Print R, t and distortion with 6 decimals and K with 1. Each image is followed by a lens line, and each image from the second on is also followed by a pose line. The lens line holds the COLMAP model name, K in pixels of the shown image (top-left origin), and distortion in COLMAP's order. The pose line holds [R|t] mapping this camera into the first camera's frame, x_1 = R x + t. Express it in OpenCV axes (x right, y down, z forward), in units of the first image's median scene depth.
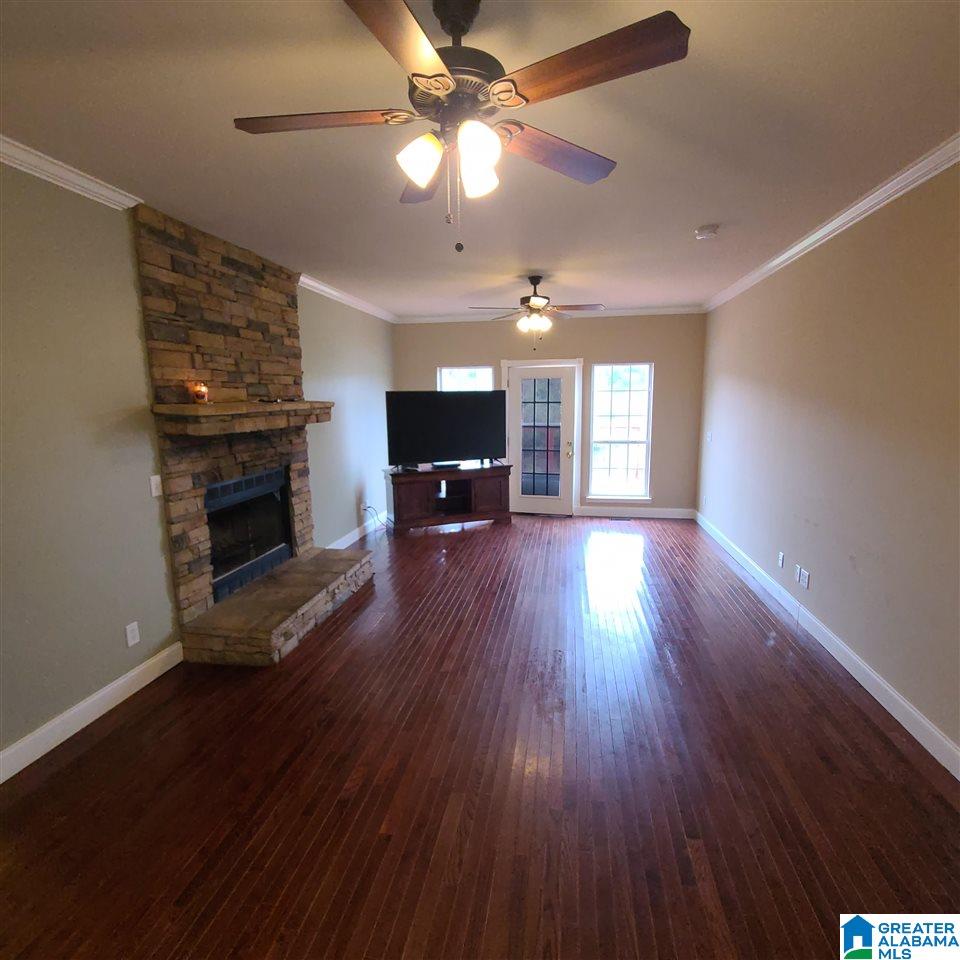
lens RADIAL K [[523.9, 0, 472.8], [0, 523.9, 482.5], [0, 0, 1]] dist [0.002324, -0.000389]
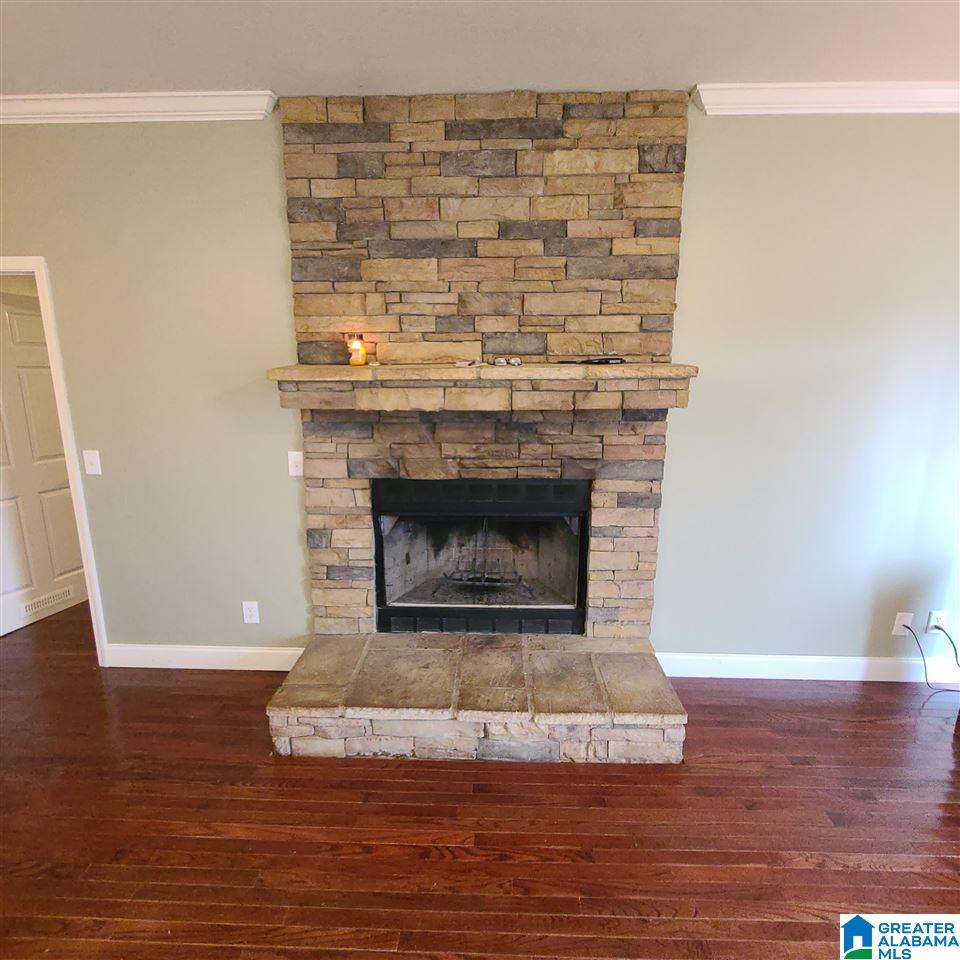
lens RADIAL K [[523.9, 0, 472.8], [0, 523.9, 482.5], [0, 0, 1]] dist [0.002324, -0.000389]
pose [[0.146542, 0.220835, -0.964239, 0.211569], [-0.162106, 0.966946, 0.196818, -0.149262], [0.975831, 0.127467, 0.177497, 0.968438]]
